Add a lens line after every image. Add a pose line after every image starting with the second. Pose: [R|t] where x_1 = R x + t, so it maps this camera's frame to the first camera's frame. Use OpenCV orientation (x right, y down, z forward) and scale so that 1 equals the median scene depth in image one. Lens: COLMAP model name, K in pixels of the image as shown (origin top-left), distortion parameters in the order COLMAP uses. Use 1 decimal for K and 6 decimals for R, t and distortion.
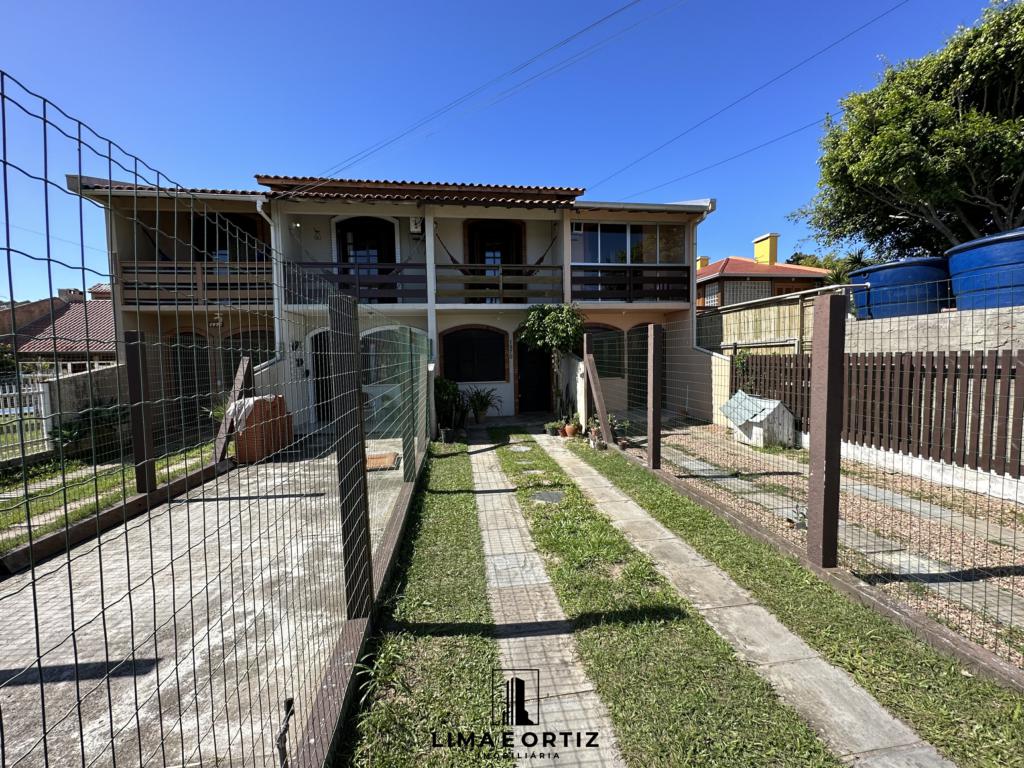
lens RADIAL K [[409.2, 0, 513.2], [0, 409.2, 382.8], [0, 0, 1]] dist [-0.003583, 0.000519]
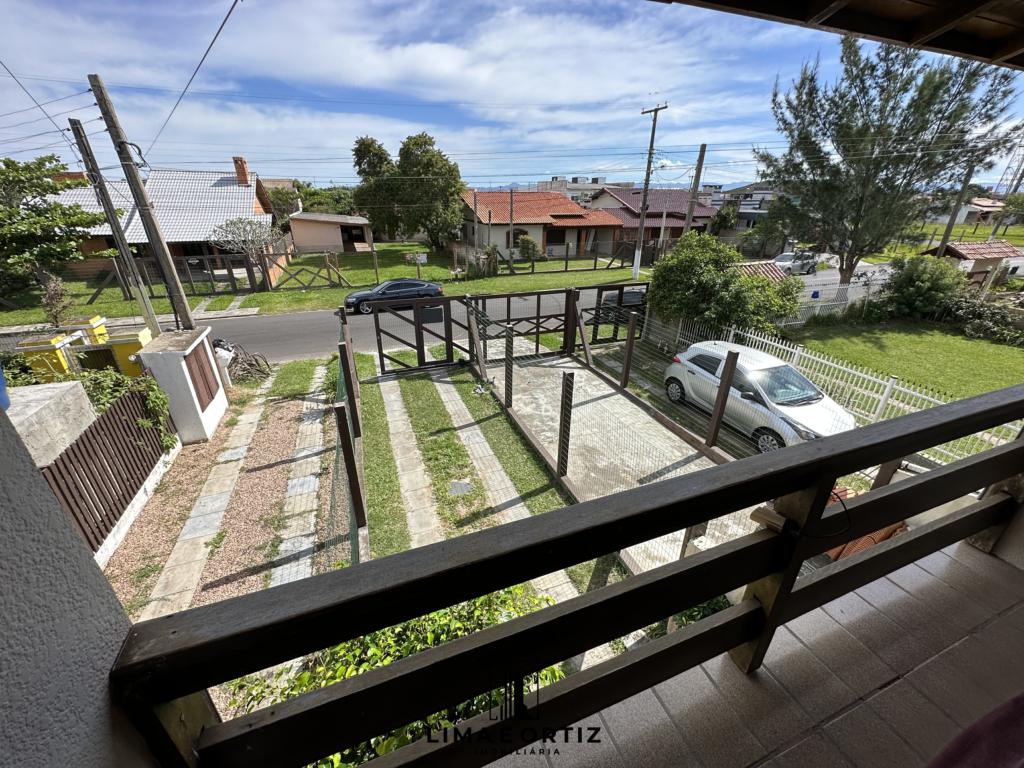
lens RADIAL K [[409.2, 0, 513.1], [0, 409.2, 384.4], [0, 0, 1]] dist [-0.003583, 0.000519]
pose [[-0.975073, 0.106243, -0.194797, 0.095153], [0.001210, 0.880449, 0.474139, -0.452234], [0.221883, 0.462084, -0.858630, 1.337799]]
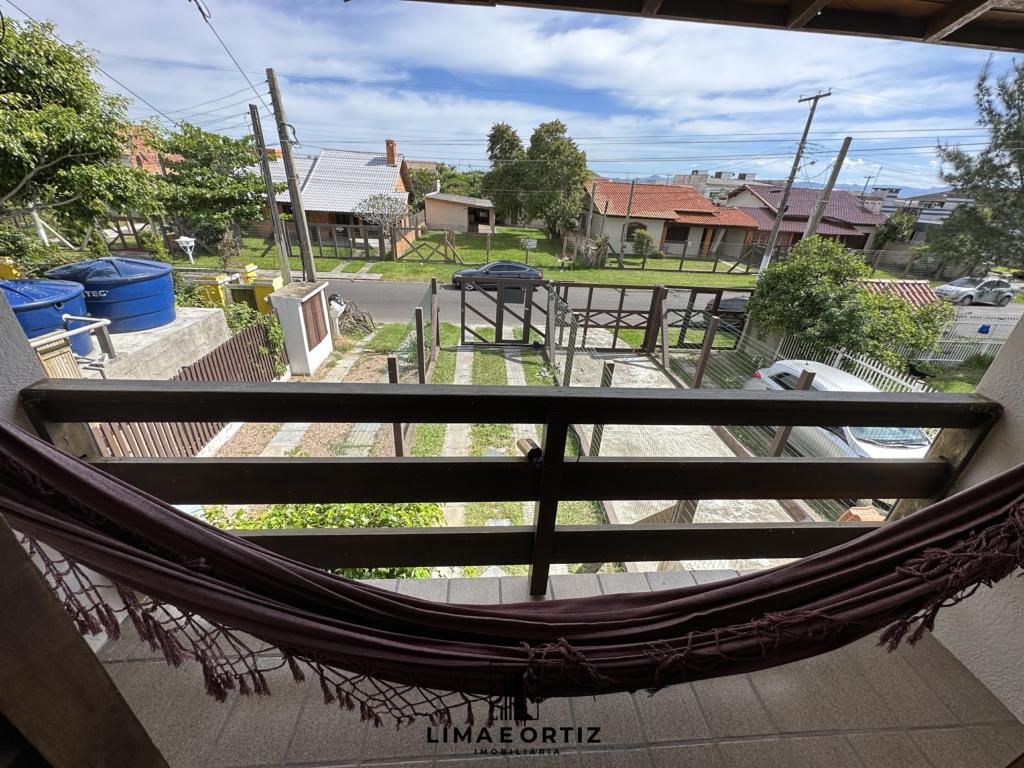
lens RADIAL K [[409.2, 0, 512.6], [0, 409.2, 383.9], [0, 0, 1]] dist [-0.003583, 0.000519]
pose [[-0.996693, -0.061277, 0.053362, -0.027201], [-0.026914, 0.868617, 0.494752, -0.448415], [-0.076668, 0.491680, -0.867395, 1.394793]]
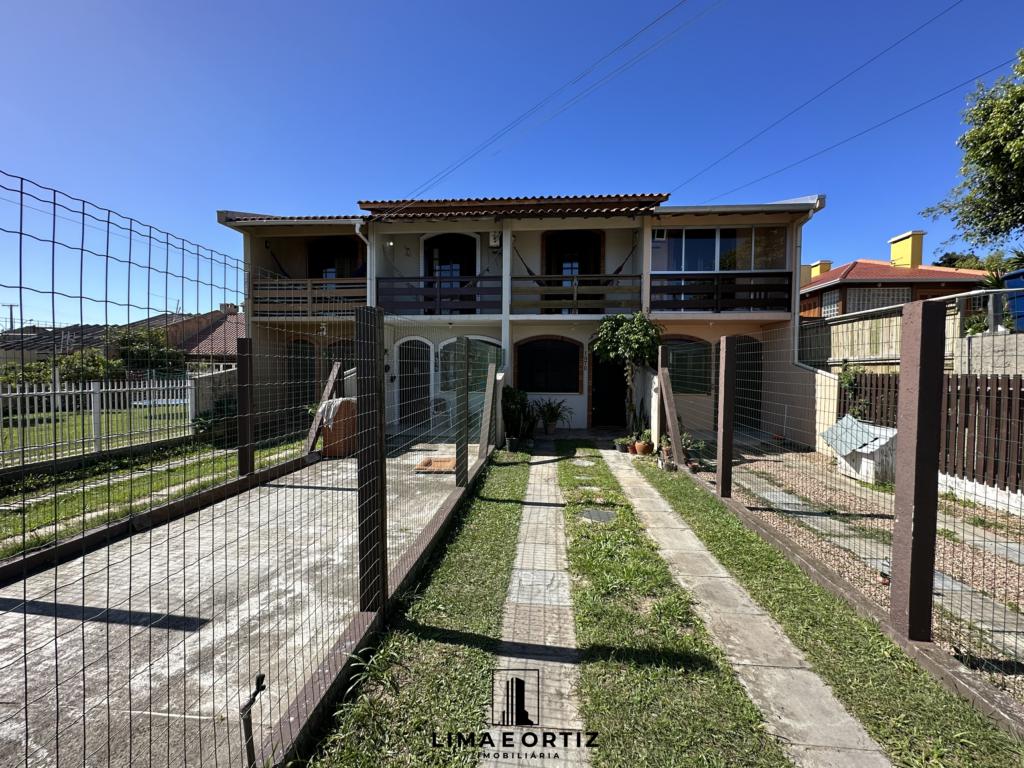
lens RADIAL K [[409.2, 0, 513.1], [0, 409.2, 382.4], [0, 0, 1]] dist [-0.003583, 0.000519]
pose [[0.974728, 0.033978, -0.220796, 0.060779], [-0.039967, 0.998943, -0.022712, -0.001078], [0.219791, 0.030963, 0.975056, 0.012000]]
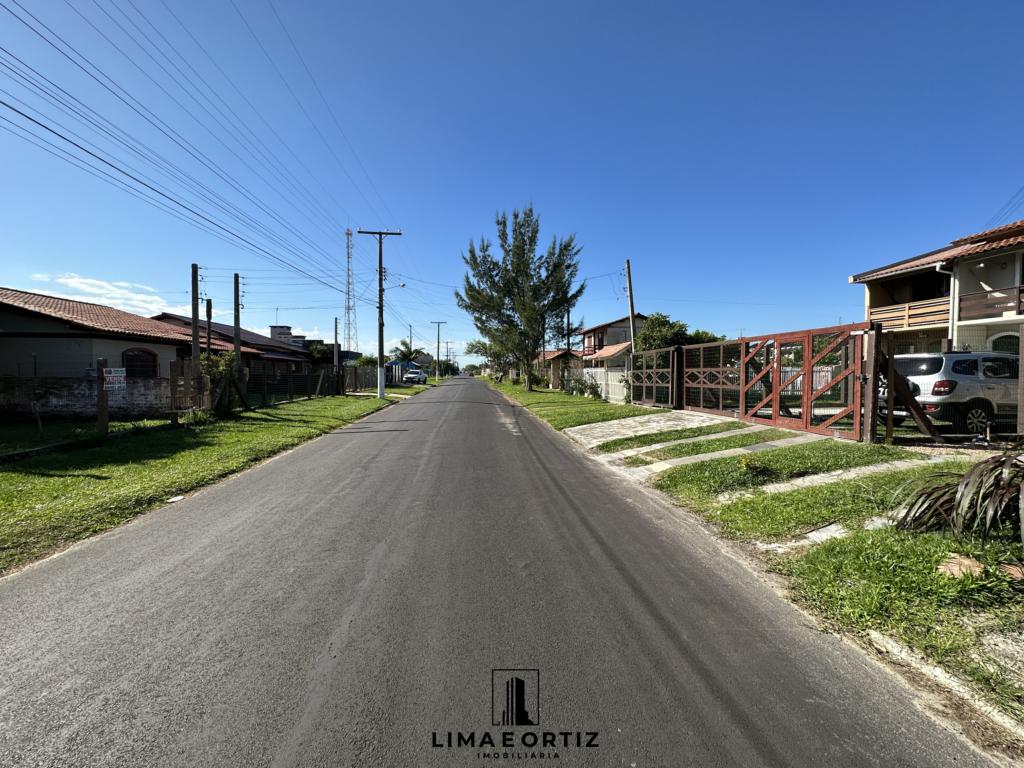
lens RADIAL K [[409.2, 0, 510.5], [0, 409.2, 381.9], [0, 0, 1]] dist [-0.003583, 0.000519]
pose [[-0.048010, 0.056120, -0.997269, 1.287516], [-0.056101, 0.996693, 0.058789, 0.050352], [0.997270, 0.058770, -0.044703, -0.741350]]
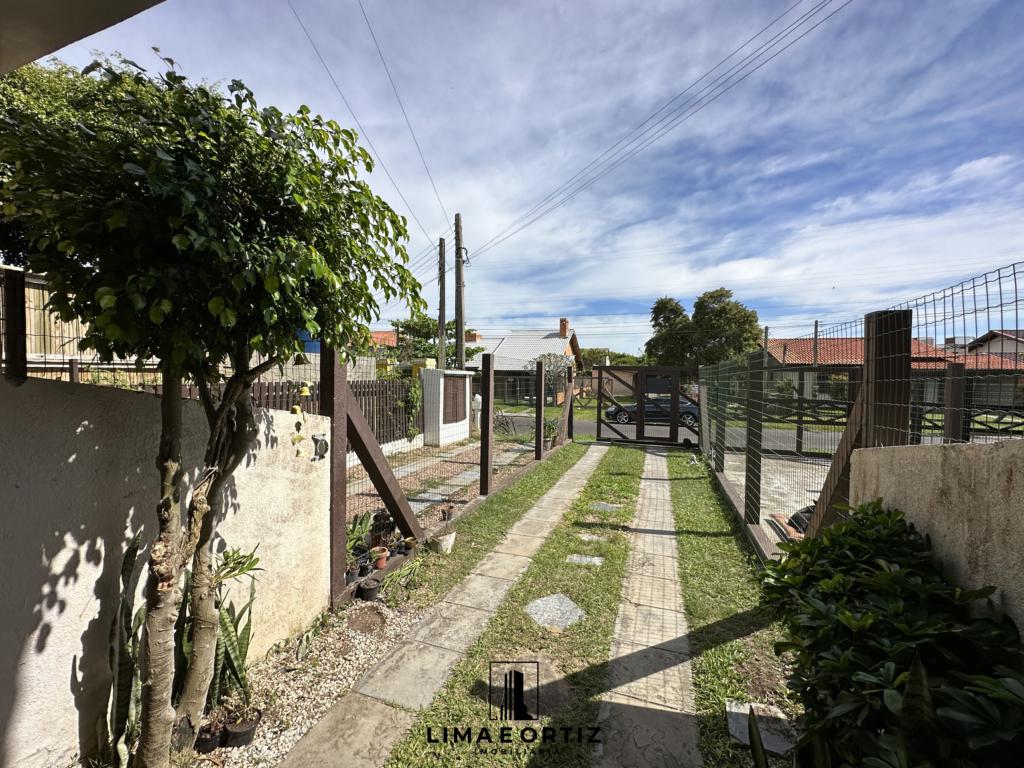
lens RADIAL K [[409.2, 0, 513.8], [0, 409.2, 385.3], [0, 0, 1]] dist [-0.003583, 0.000519]
pose [[-0.887604, -0.002206, 0.460602, -0.134936], [0.033490, 0.997033, 0.069312, -0.094278], [-0.459389, 0.076947, -0.884896, 1.345065]]
